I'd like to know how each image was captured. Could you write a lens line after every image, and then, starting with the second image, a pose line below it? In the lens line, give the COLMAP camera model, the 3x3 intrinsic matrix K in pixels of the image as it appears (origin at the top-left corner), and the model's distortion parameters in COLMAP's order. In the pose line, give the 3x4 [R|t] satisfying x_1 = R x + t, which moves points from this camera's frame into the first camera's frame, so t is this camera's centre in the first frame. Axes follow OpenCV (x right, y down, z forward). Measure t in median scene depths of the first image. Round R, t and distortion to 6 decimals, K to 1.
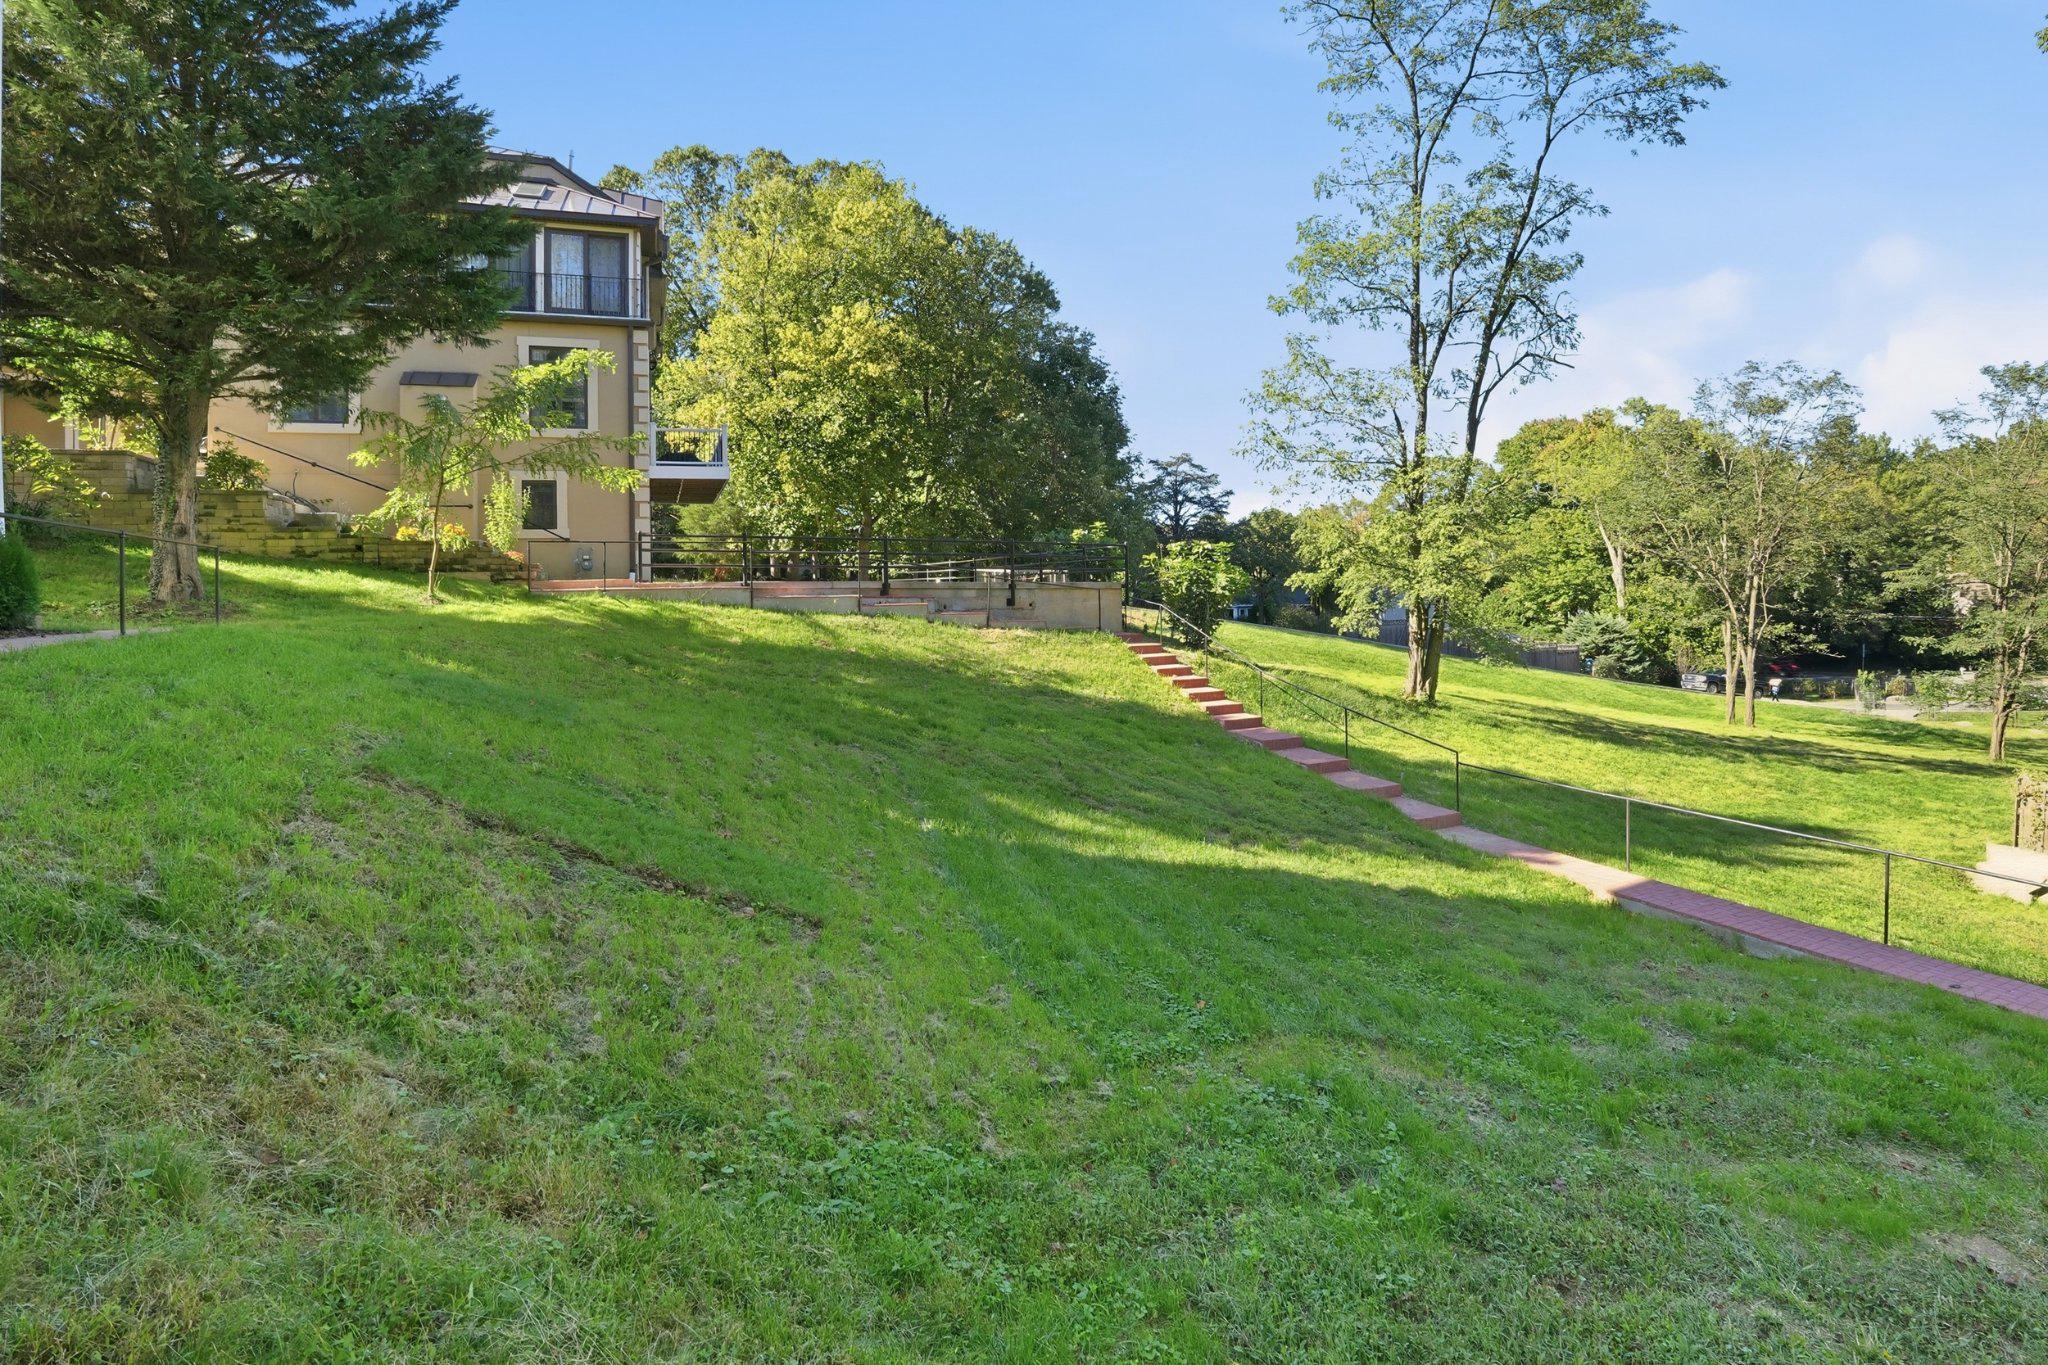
lens RADIAL K [[984.5, 0, 1012.1], [0, 984.5, 591.4], [0, 0, 1]] dist [-0.064057, 0.011084]
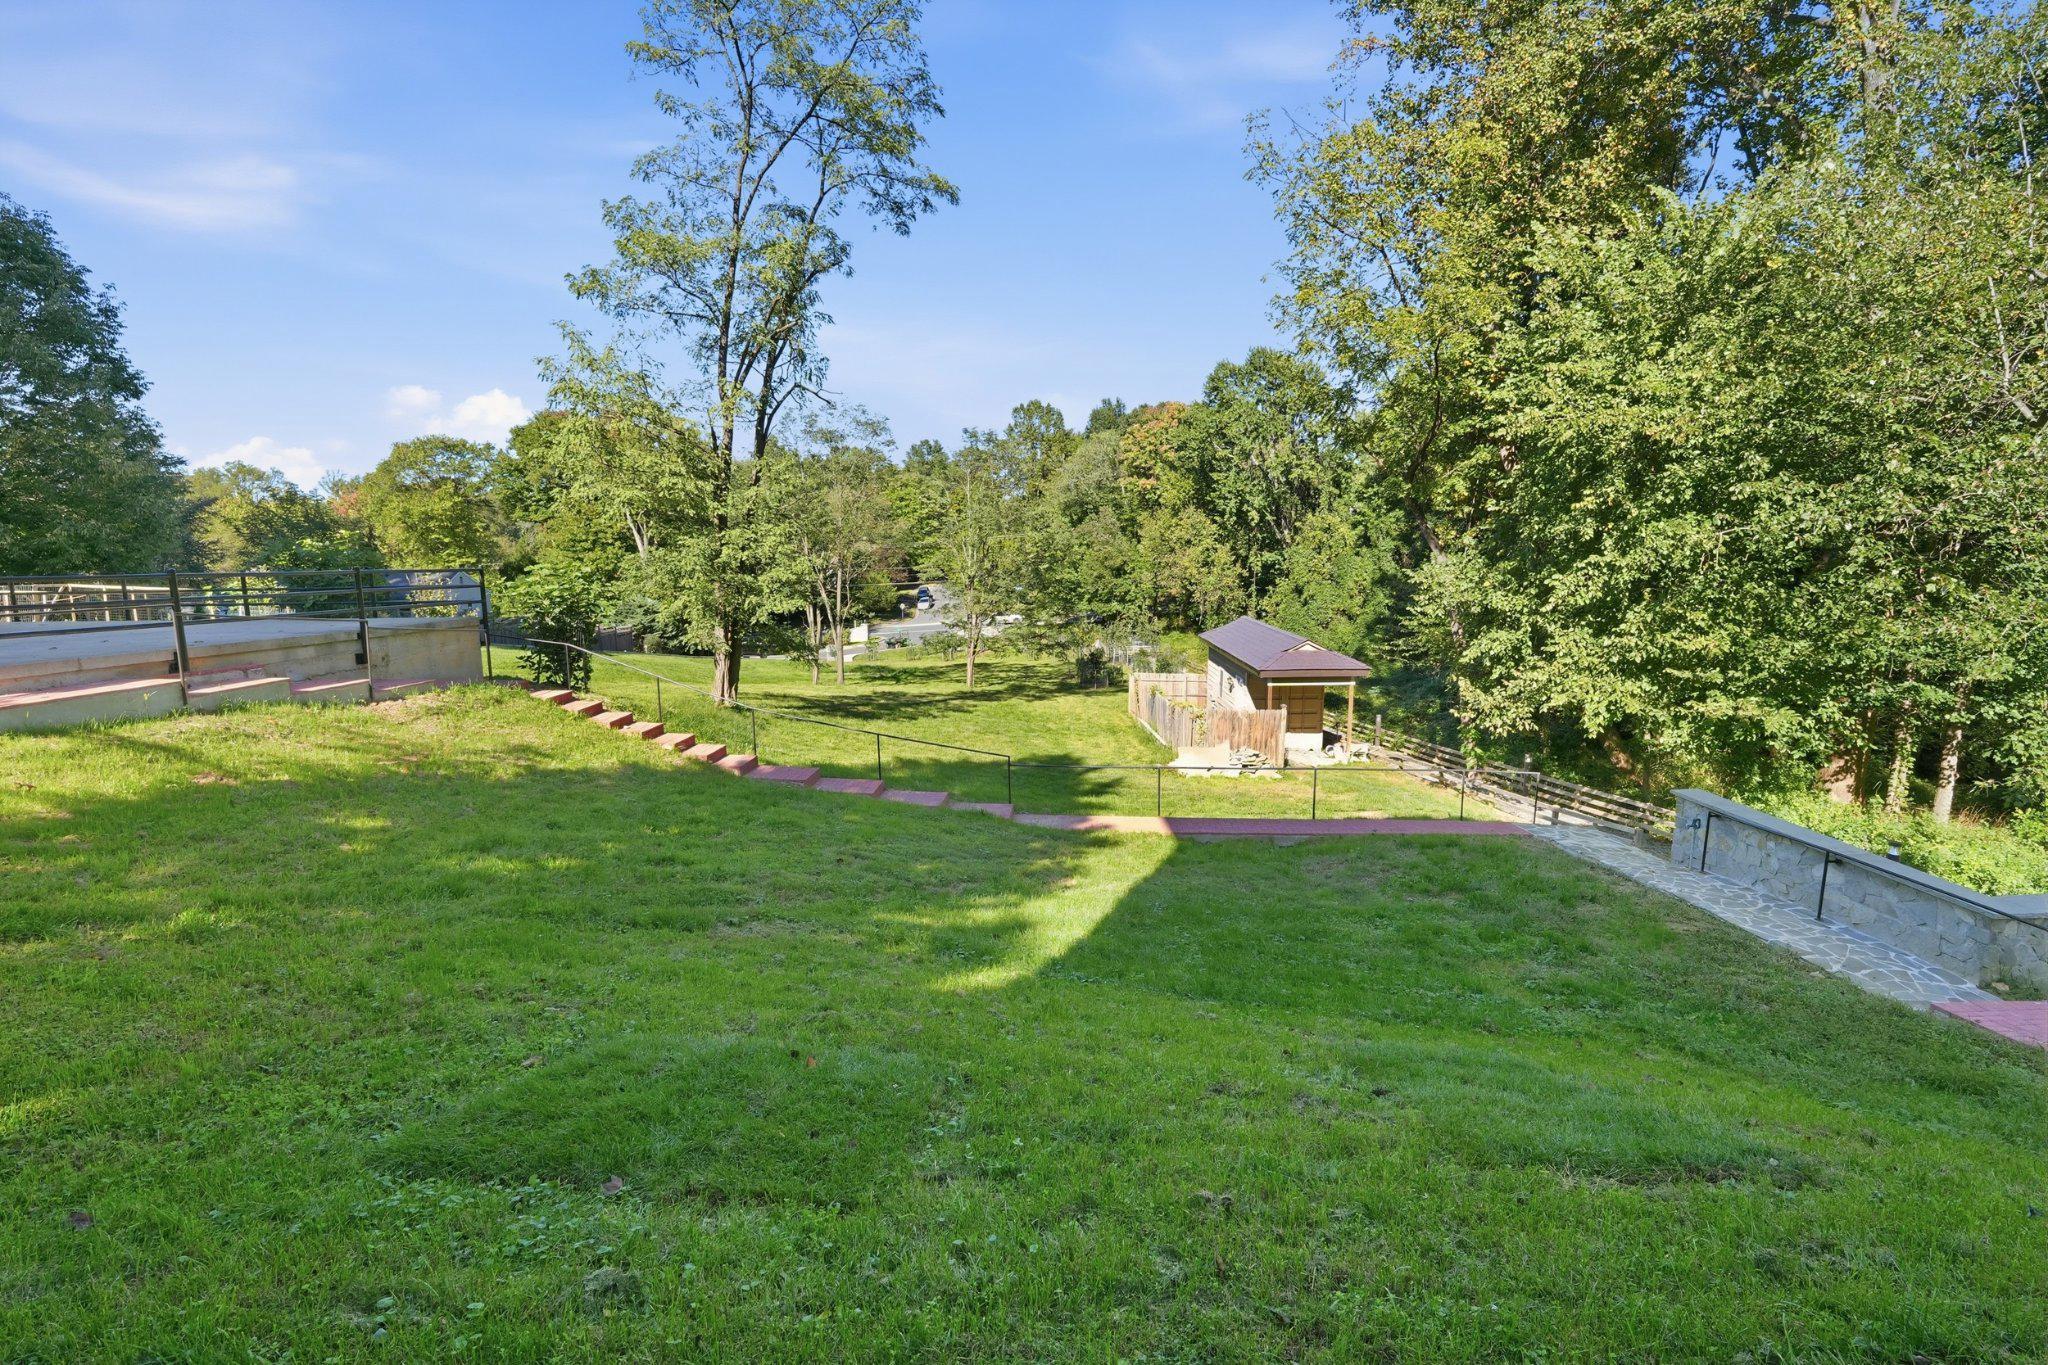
lens RADIAL K [[904.9, 0, 1059.2], [0, 904.9, 678.4], [0, 0, 1]] dist [-0.057104, 0.000063]
pose [[0.440693, -0.124225, 0.889021, -0.281213], [0.009794, 0.990985, 0.133617, -0.043064], [-0.897604, -0.050177, 0.437937, 0.247180]]
